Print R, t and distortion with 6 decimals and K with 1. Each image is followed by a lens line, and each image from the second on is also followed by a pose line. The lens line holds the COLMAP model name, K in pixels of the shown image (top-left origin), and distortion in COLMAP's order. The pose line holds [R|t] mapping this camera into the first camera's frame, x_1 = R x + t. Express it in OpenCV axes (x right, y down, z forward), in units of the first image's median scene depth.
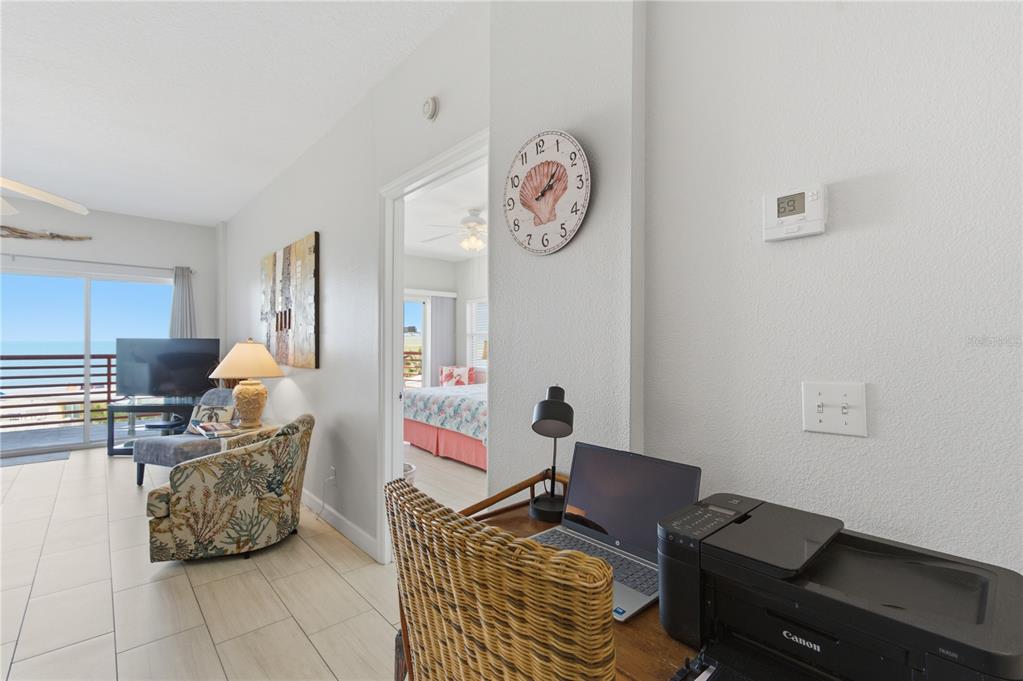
lens RADIAL K [[457.8, 0, 511.4], [0, 457.8, 342.3], [0, 0, 1]] dist [0.001881, 0.000221]
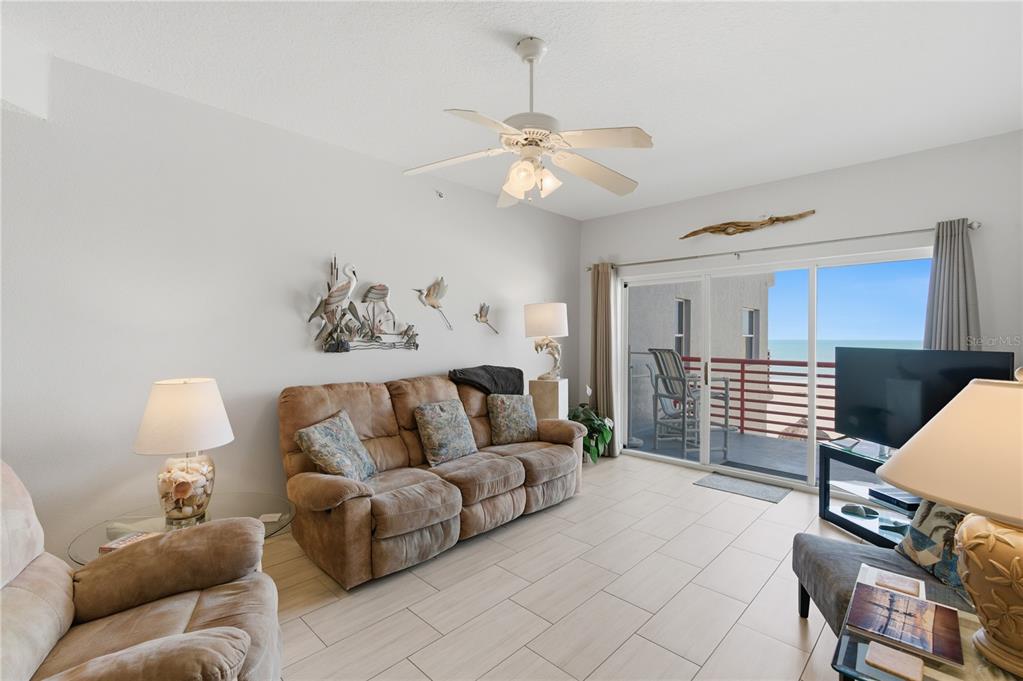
lens RADIAL K [[457.8, 0, 511.4], [0, 457.8, 342.3], [0, 0, 1]] dist [0.001881, 0.000221]
pose [[0.067191, 0.007385, -0.997713, -0.321718], [-0.004243, 0.999966, 0.007116, -0.028423], [0.997731, 0.003755, 0.067220, 0.718818]]
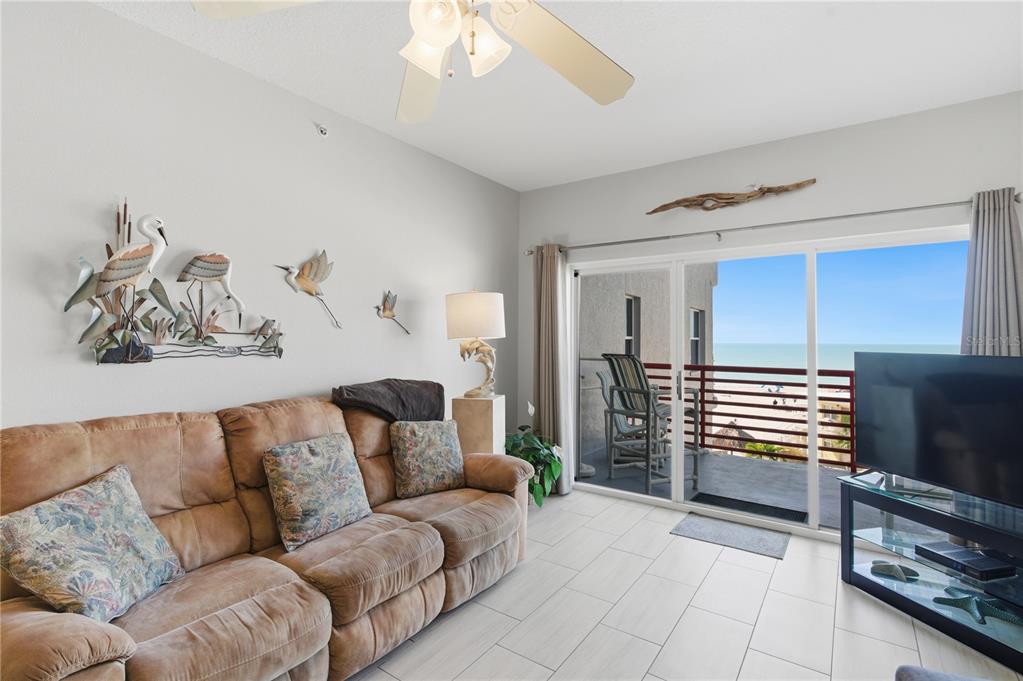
lens RADIAL K [[485.8, 0, 512.5], [0, 485.8, 333.2], [0, 0, 1]] dist [-0.000114, 0.000105]
pose [[0.221678, -0.018039, -0.974953, -0.619838], [-0.005135, 0.999793, -0.019666, -0.026479], [0.975106, 0.009366, 0.221539, 0.755962]]
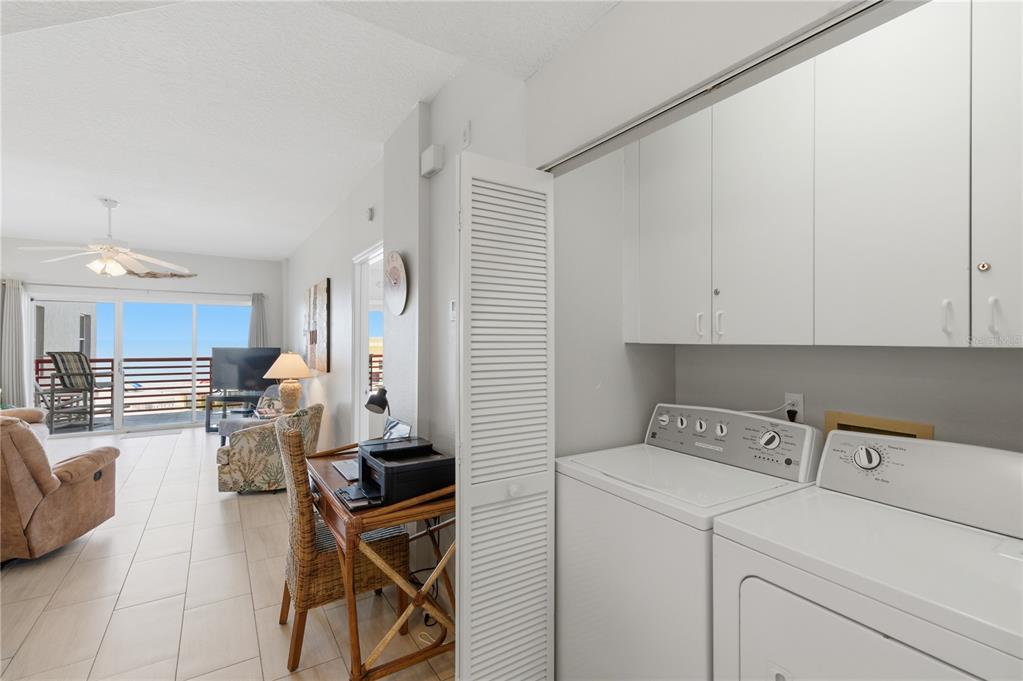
lens RADIAL K [[456.8, 0, 509.7], [0, 456.8, 337.8], [0, 0, 1]] dist [0.006299, 0.000275]
pose [[0.987267, -0.002129, -0.159056, 0.370974], [0.001089, 0.999977, -0.006625, -0.041951], [0.159067, 0.006367, 0.987247, -0.335549]]
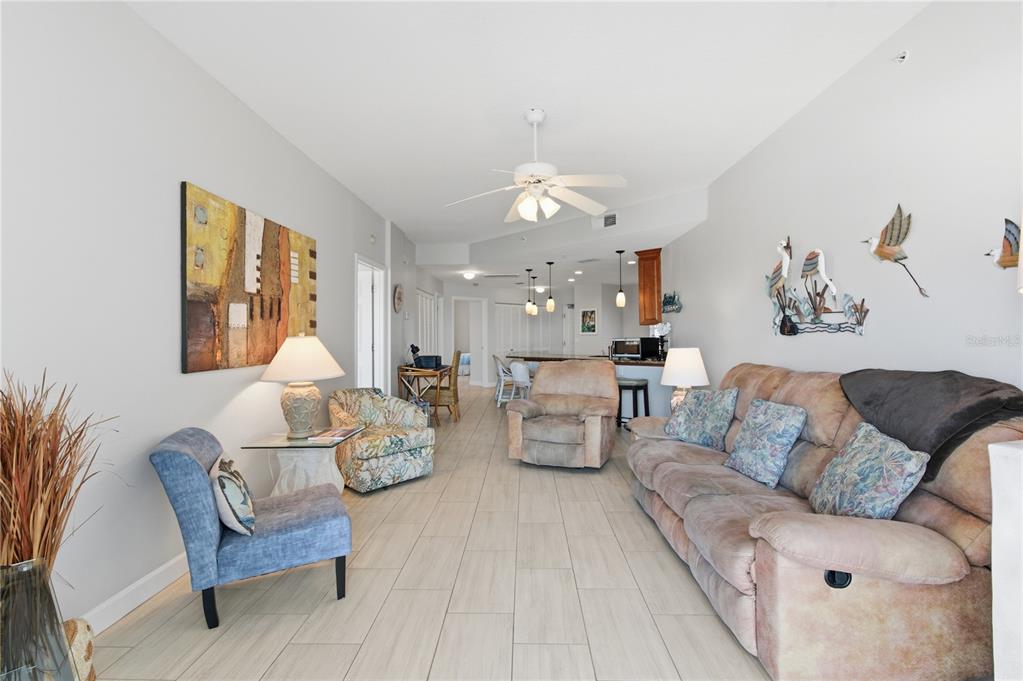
lens RADIAL K [[462.2, 0, 514.3], [0, 462.2, 334.8], [0, 0, 1]] dist [0.000174, 0.000002]
pose [[-0.725936, -0.000022, 0.687762, -1.604583], [0.002073, 0.999995, 0.002220, -0.001478], [-0.687759, 0.003037, -0.725933, 1.505421]]
